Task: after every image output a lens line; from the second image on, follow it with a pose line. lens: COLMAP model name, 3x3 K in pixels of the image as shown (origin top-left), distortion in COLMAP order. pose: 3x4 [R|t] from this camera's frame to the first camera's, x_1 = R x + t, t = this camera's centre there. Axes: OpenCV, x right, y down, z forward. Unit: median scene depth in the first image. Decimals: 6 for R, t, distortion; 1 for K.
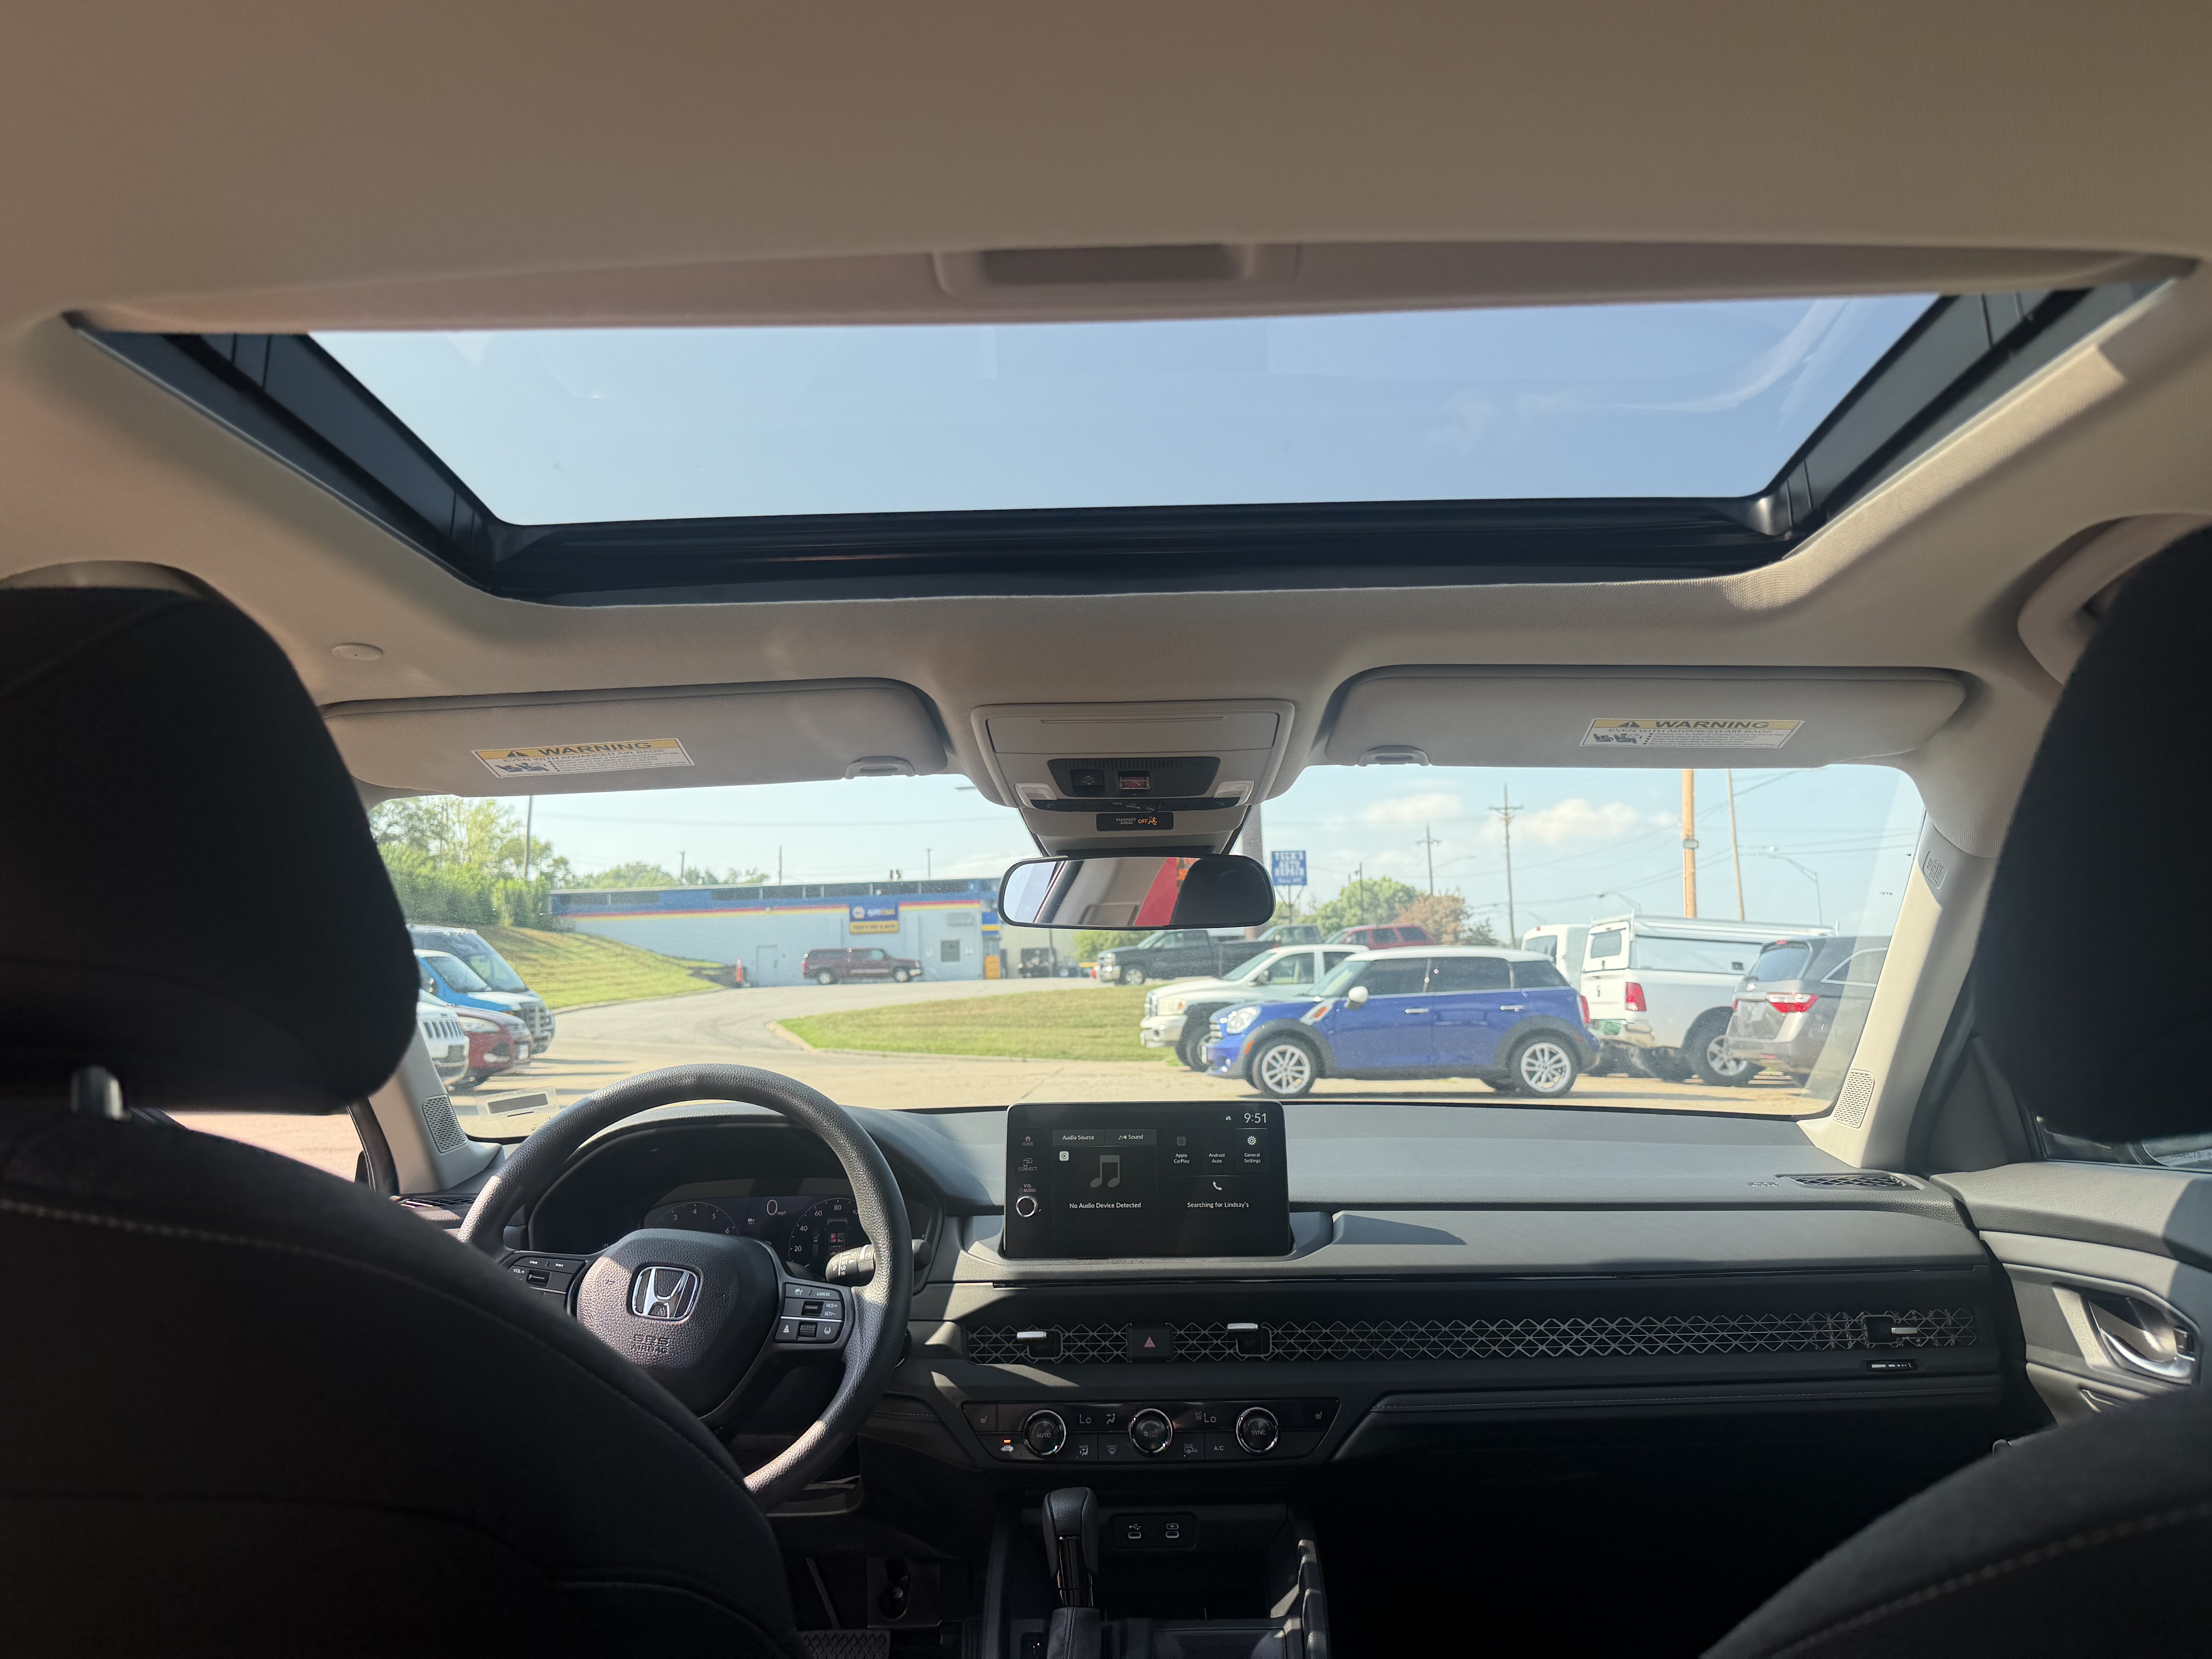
lens RADIAL K [[1523.2, 0, 1138.3], [0, 1523.2, 864.1], [0, 0, 1]] dist [0.184290, -0.324692]
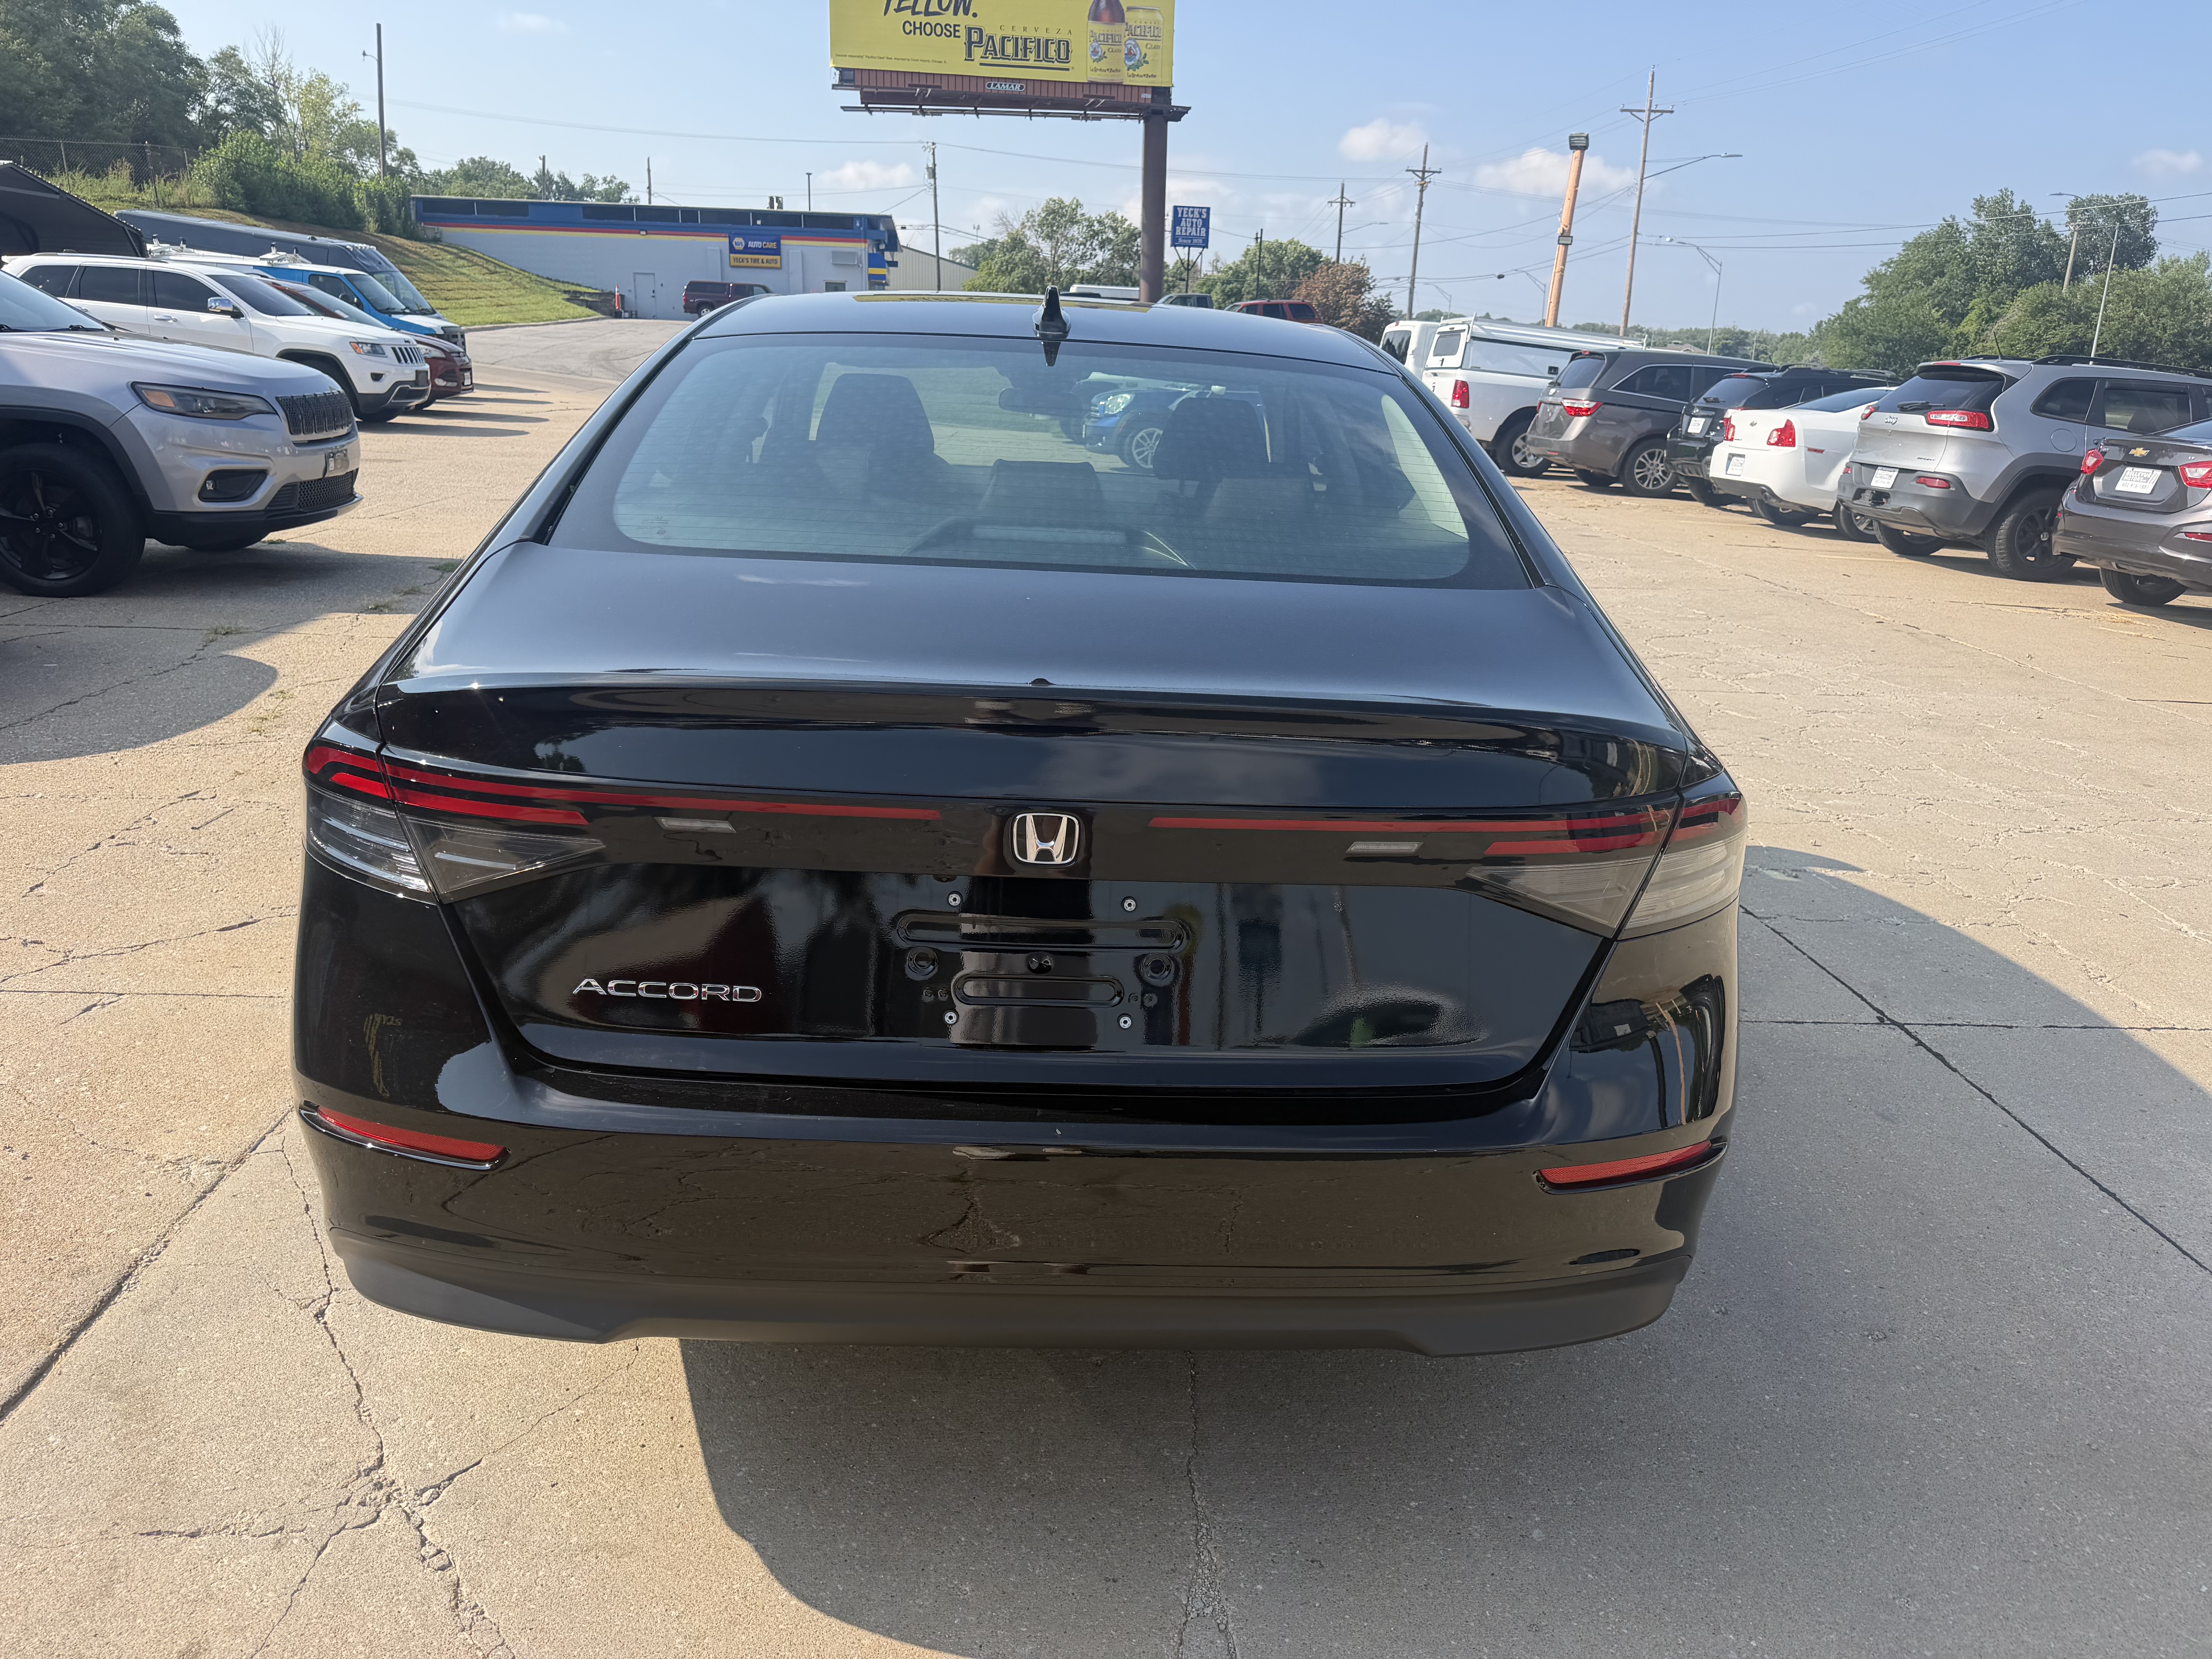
lens RADIAL K [[1558.1, 0, 1097.8], [0, 1558.1, 815.4], [0, 0, 1]] dist [0.016210, -0.022931]
pose [[0.997097, 0.047667, 0.059373, -0.001018], [-0.066110, 0.928843, 0.364527, -0.027797], [-0.037772, -0.367394, 0.929298, -0.177855]]
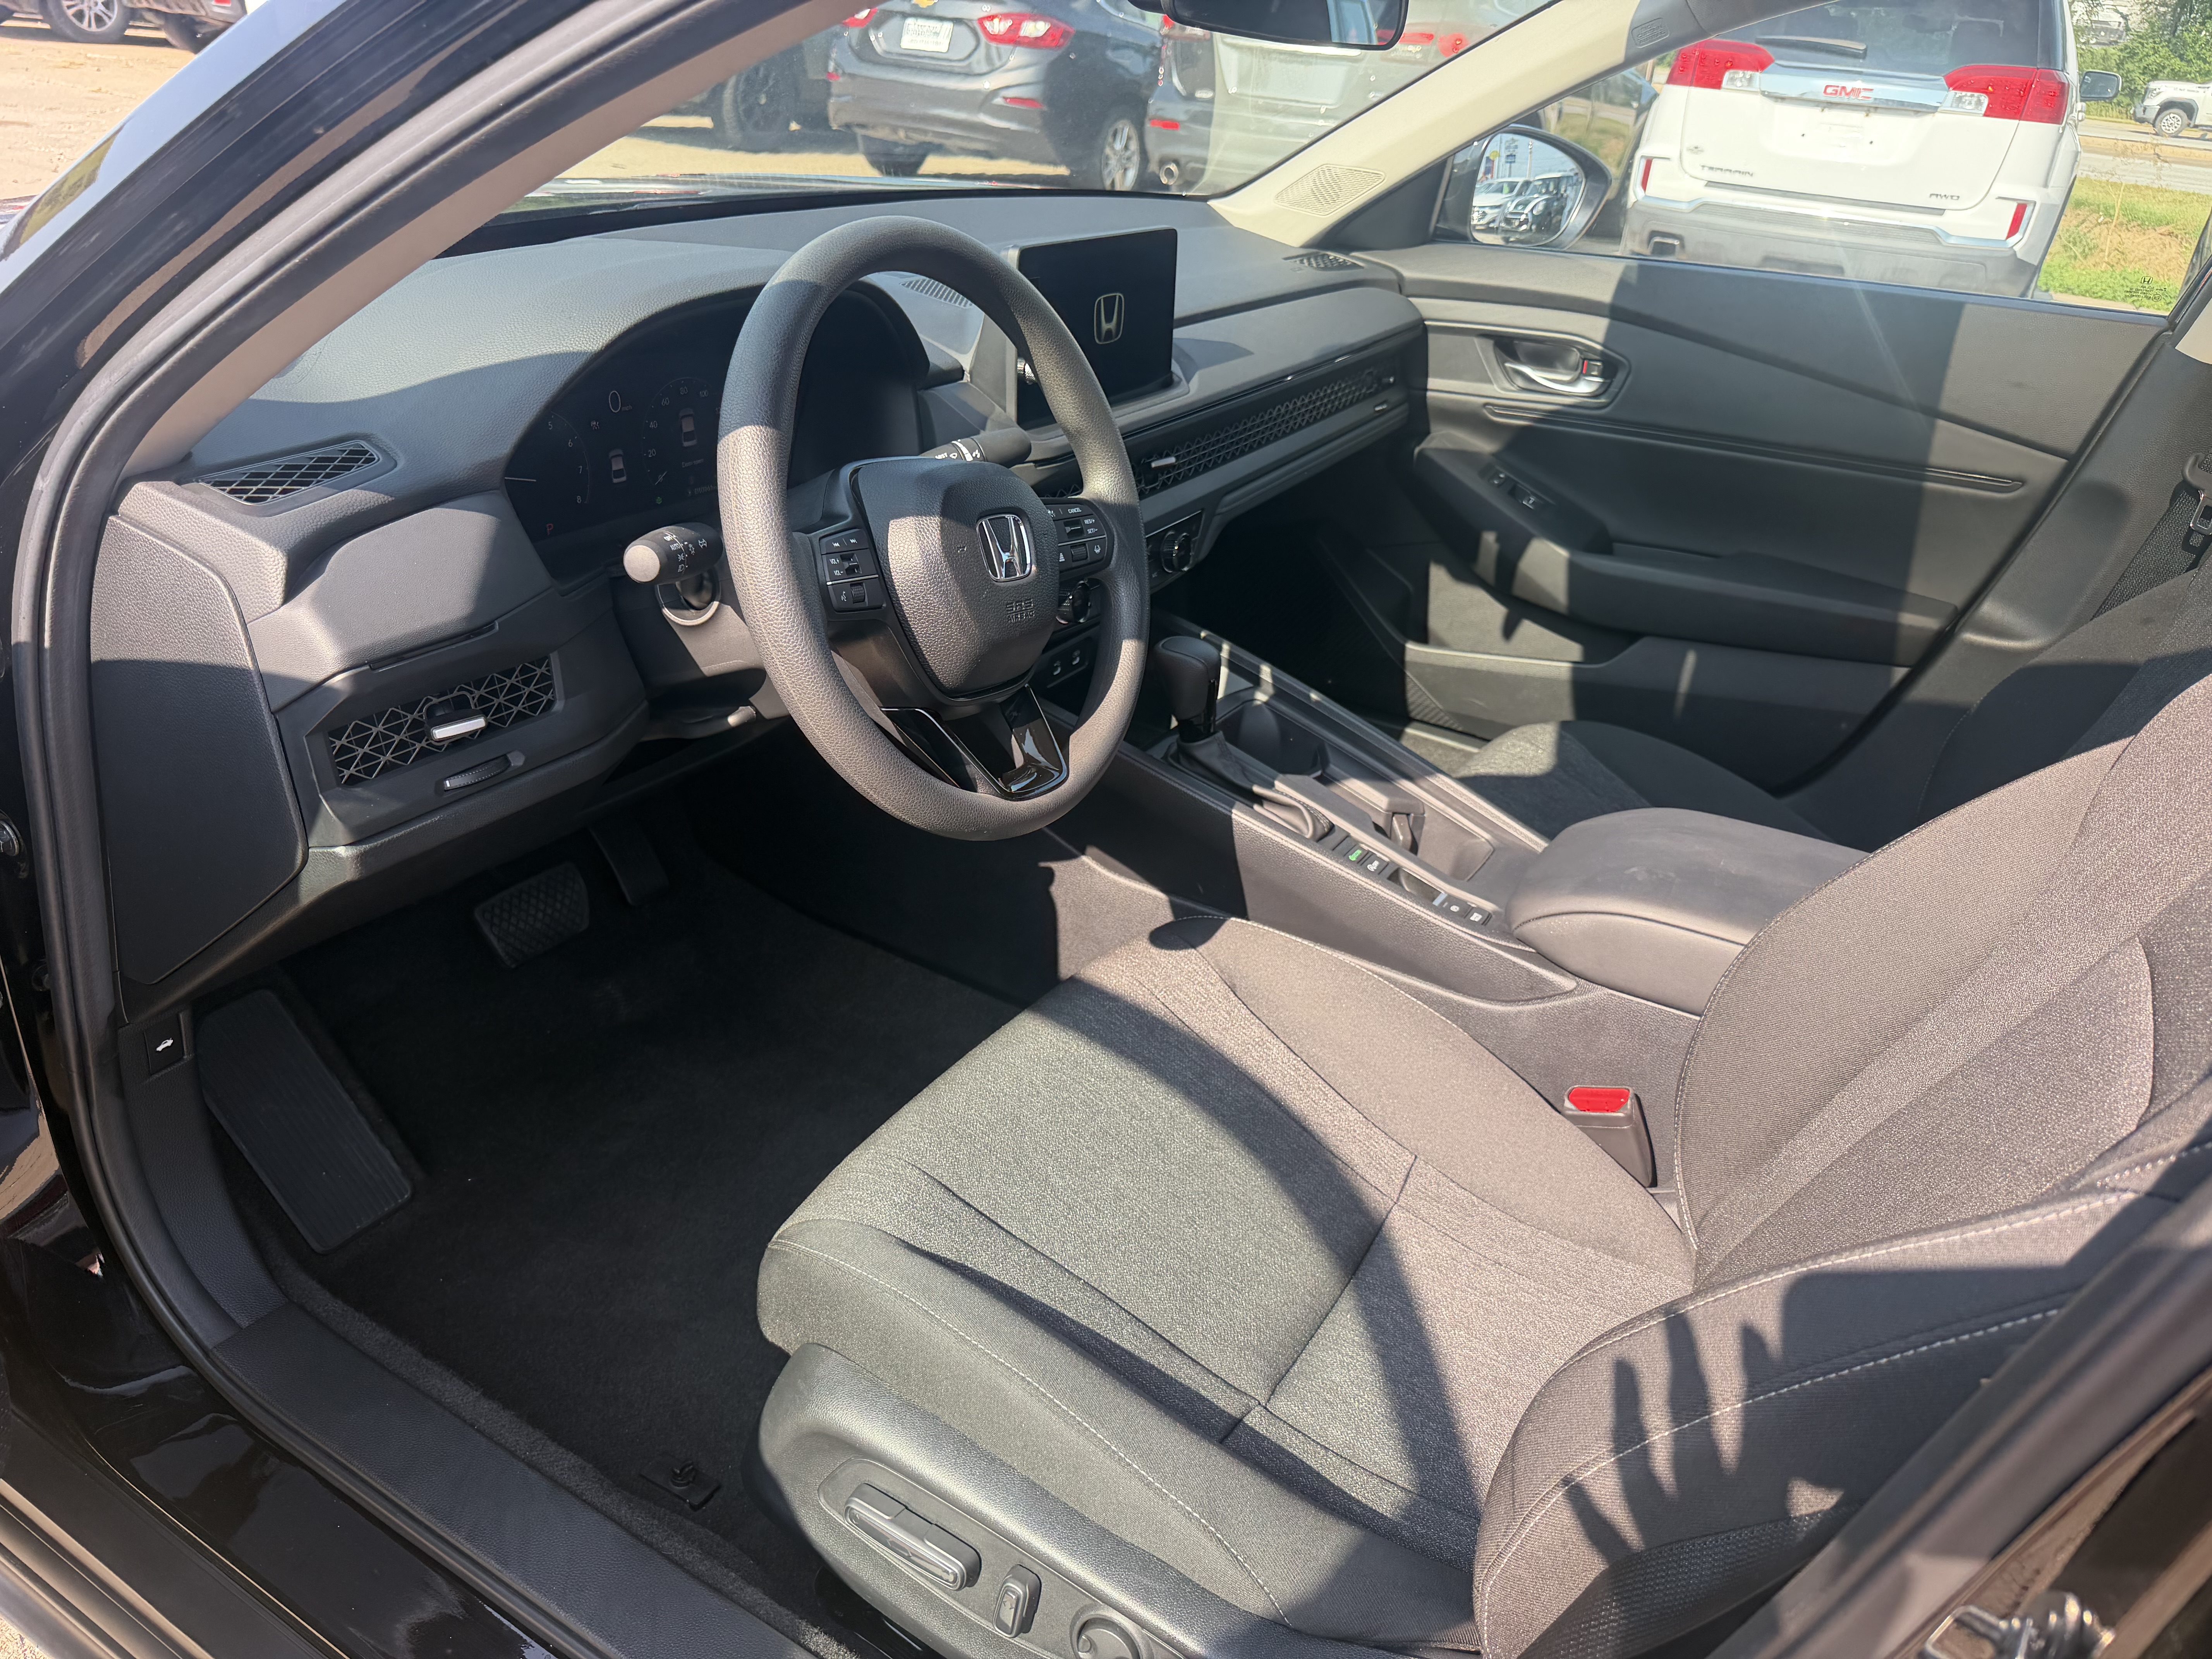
lens RADIAL K [[1558.1, 0, 1097.8], [0, 1558.1, 815.4], [0, 0, 1]] dist [0.016210, -0.022931]
pose [[0.503371, -0.346896, 0.791379, -0.062894], [-0.175033, 0.855949, 0.486533, 0.000415], [-0.846157, -0.383424, 0.370142, 0.041166]]
